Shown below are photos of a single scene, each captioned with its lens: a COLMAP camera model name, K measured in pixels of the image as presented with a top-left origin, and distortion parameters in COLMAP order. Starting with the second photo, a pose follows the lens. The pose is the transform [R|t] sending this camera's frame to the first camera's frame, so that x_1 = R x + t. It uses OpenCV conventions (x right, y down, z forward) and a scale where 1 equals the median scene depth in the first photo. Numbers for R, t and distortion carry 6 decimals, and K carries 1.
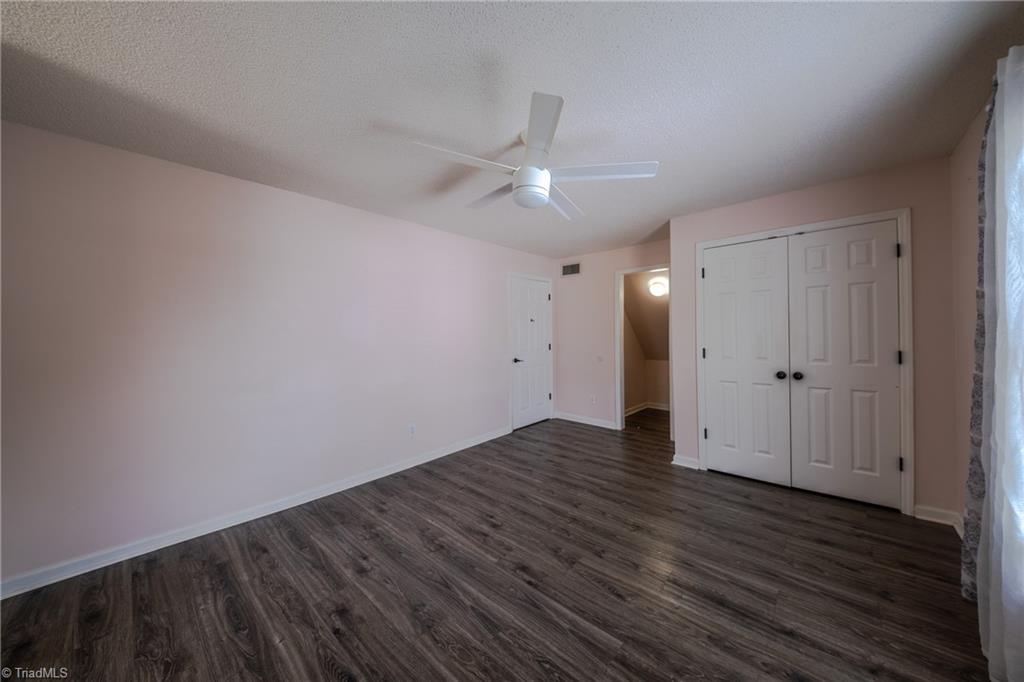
lens RADIAL K [[351.6, 0, 518.7], [0, 351.6, 332.8], [0, 0, 1]] dist [0.022400, -0.012744]
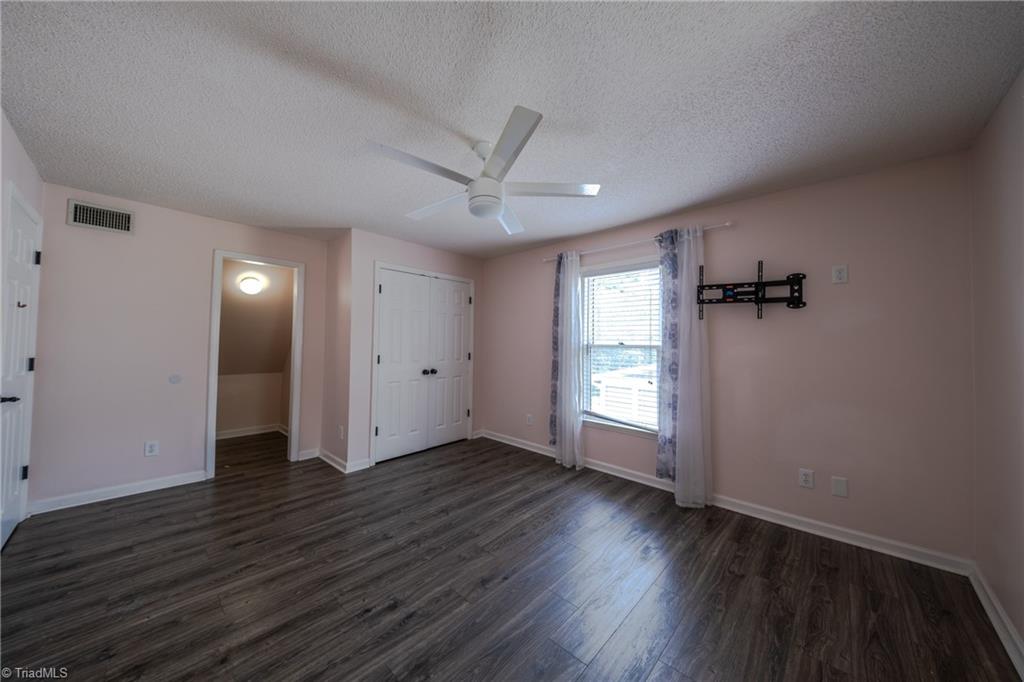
lens RADIAL K [[351.6, 0, 518.7], [0, 351.6, 332.8], [0, 0, 1]] dist [0.022400, -0.012744]
pose [[-0.006430, 0.033319, 0.999424, -0.724212], [-0.016756, 0.999301, -0.033423, 0.001239], [-0.999839, -0.016961, -0.005867, 0.666802]]
